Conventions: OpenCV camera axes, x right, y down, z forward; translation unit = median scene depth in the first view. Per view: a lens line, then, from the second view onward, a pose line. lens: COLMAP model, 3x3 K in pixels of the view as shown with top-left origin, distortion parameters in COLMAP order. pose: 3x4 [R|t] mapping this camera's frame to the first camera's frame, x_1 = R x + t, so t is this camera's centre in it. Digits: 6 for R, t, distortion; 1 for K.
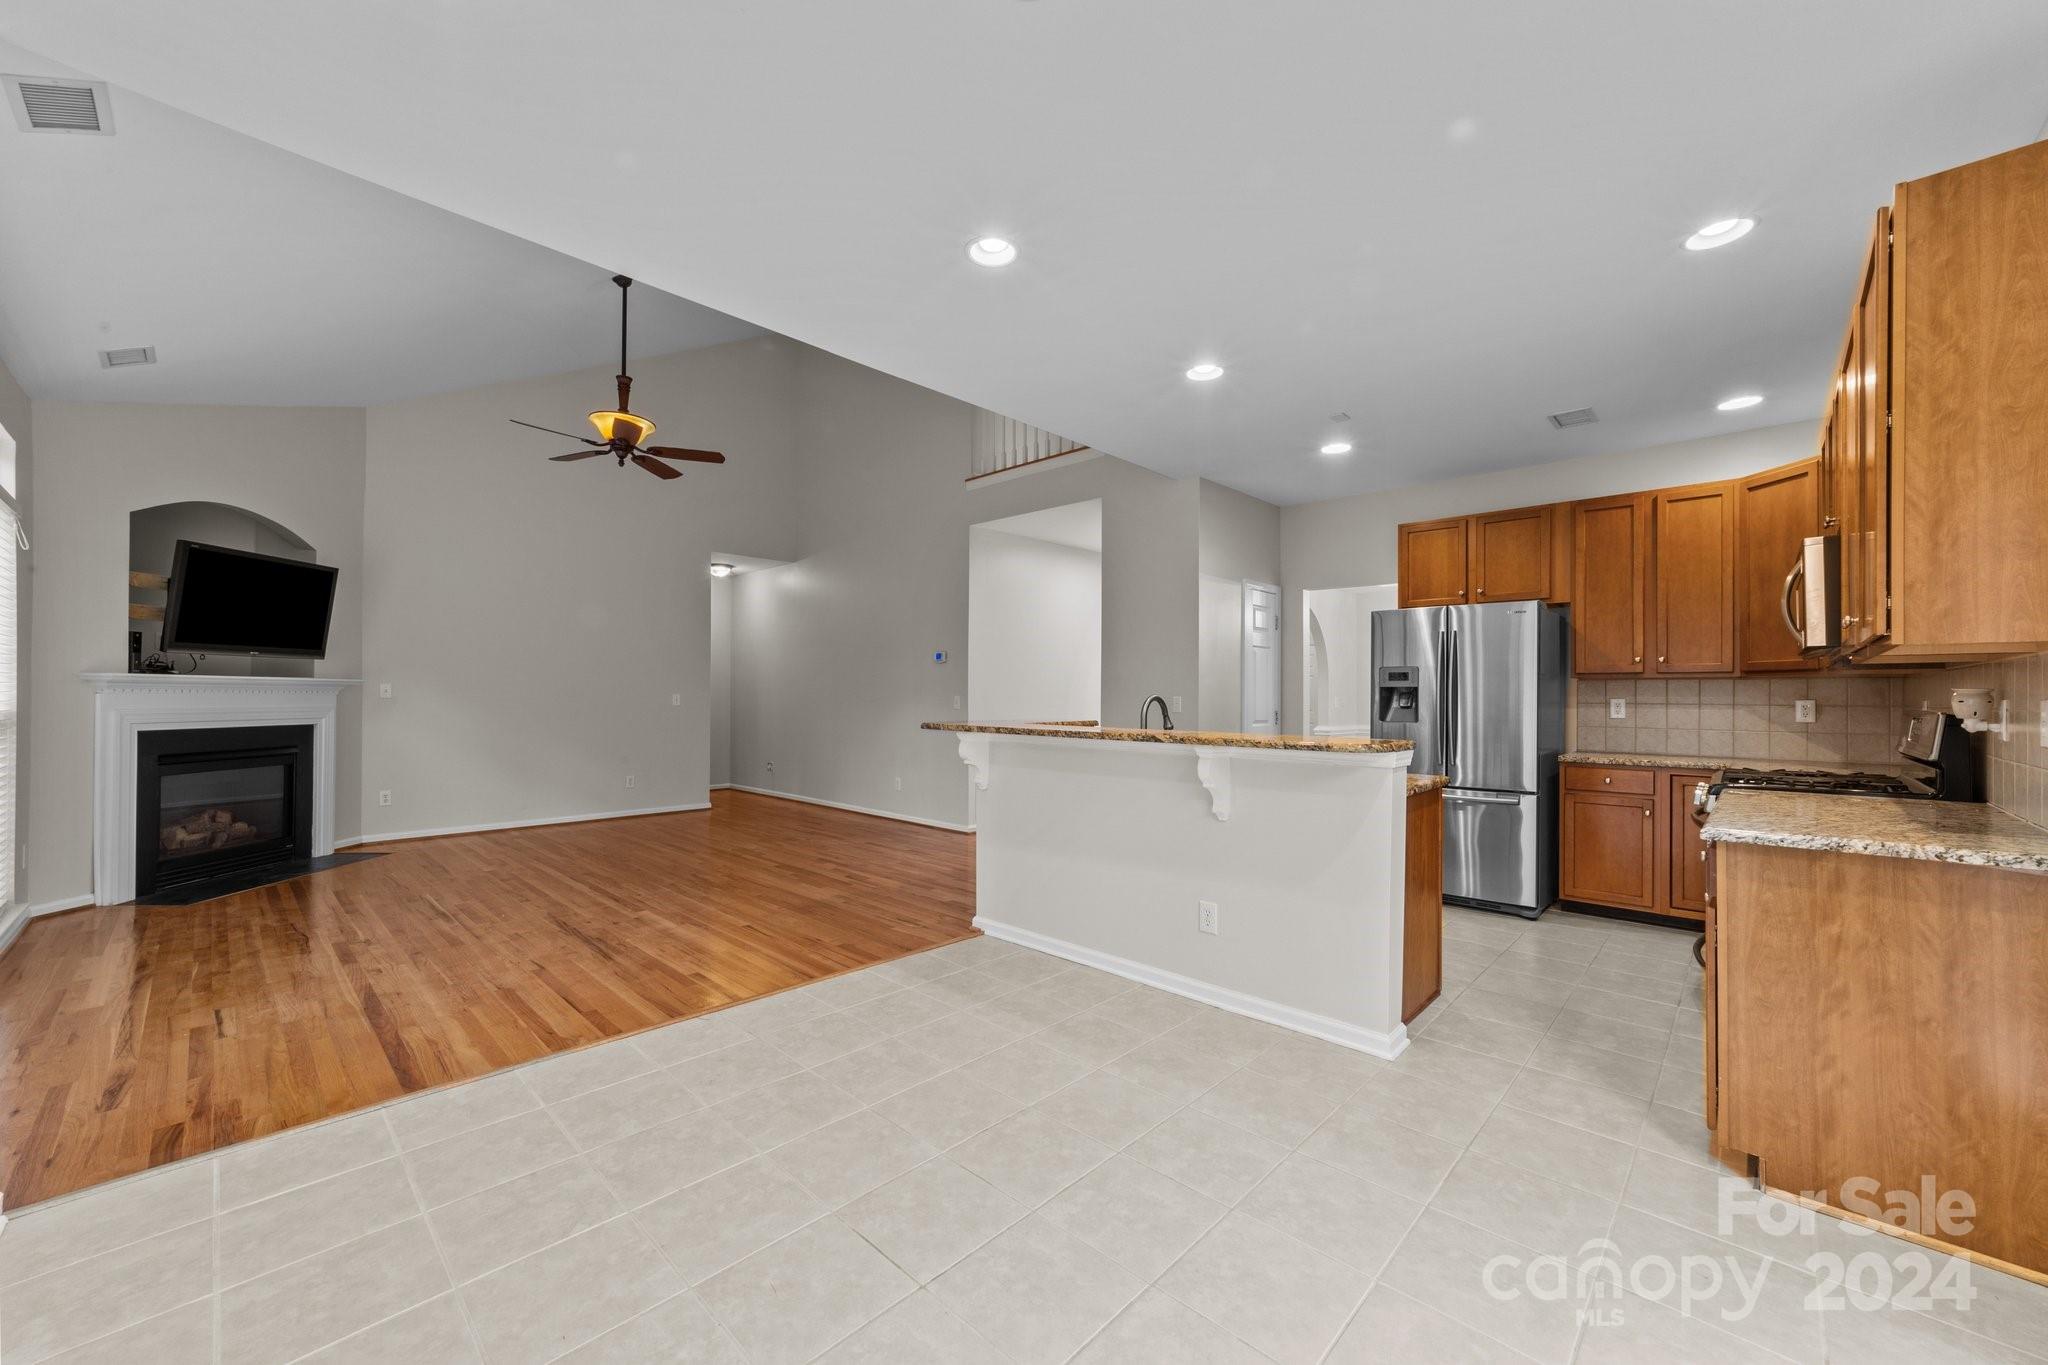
lens RADIAL K [[795.3, 0, 1027.4], [0, 795.3, 692.0], [0, 0, 1]] dist [-0.009869, 0.005917]
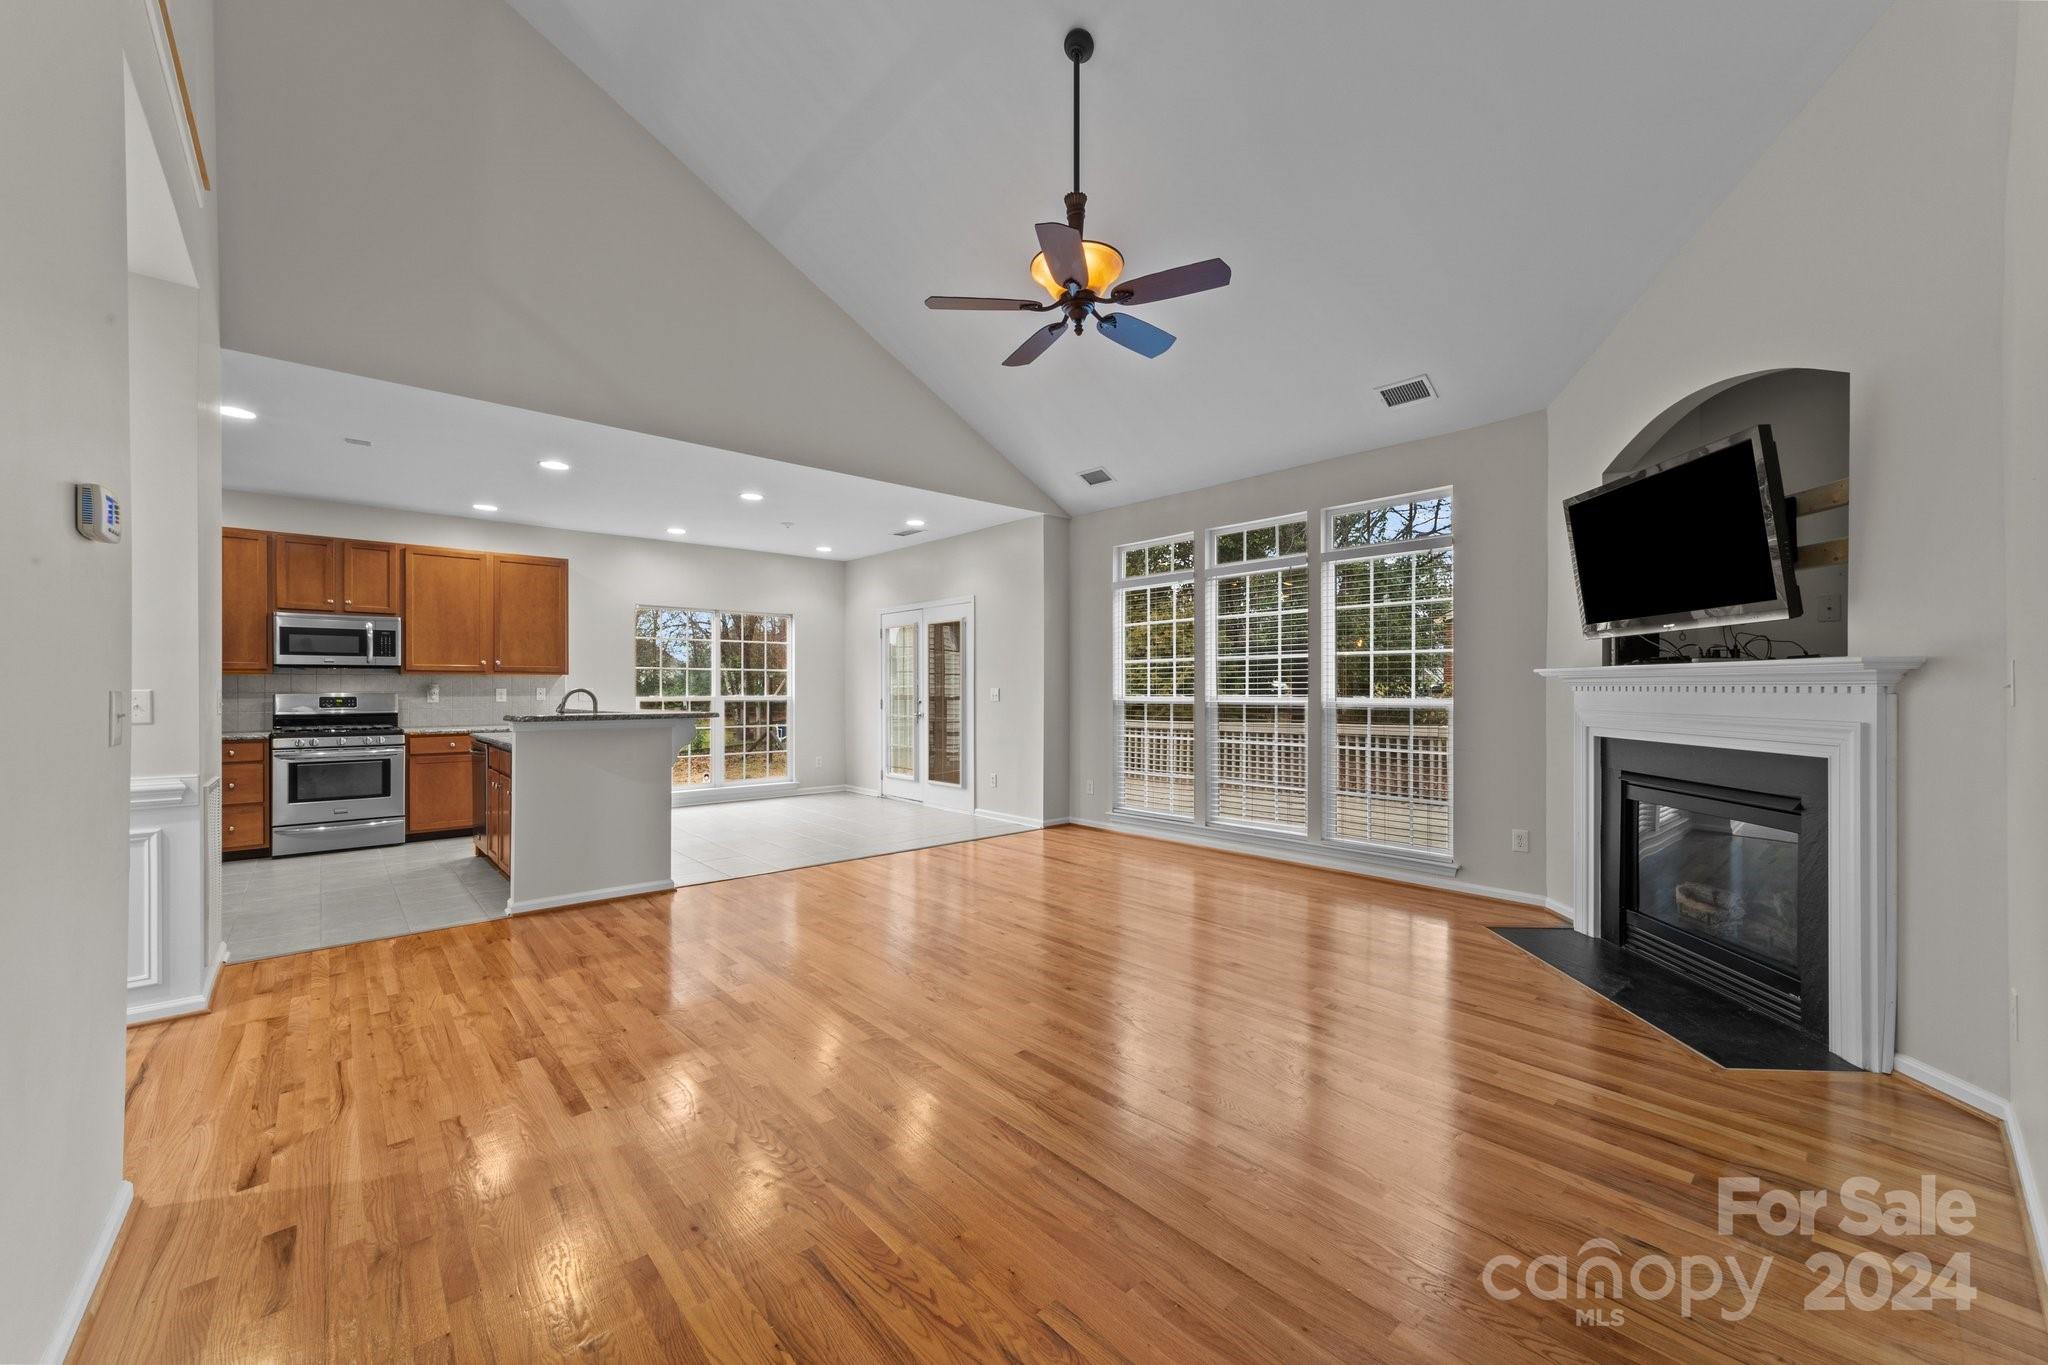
lens RADIAL K [[795.3, 0, 1030.1], [0, 795.3, 690.5], [0, 0, 1]] dist [-0.009869, 0.005917]
pose [[-0.996991, -0.005145, 0.077345, -0.600725], [-0.005474, 0.999977, -0.004043, 0.008043], [-0.077322, -0.004455, -0.996996, 1.891178]]
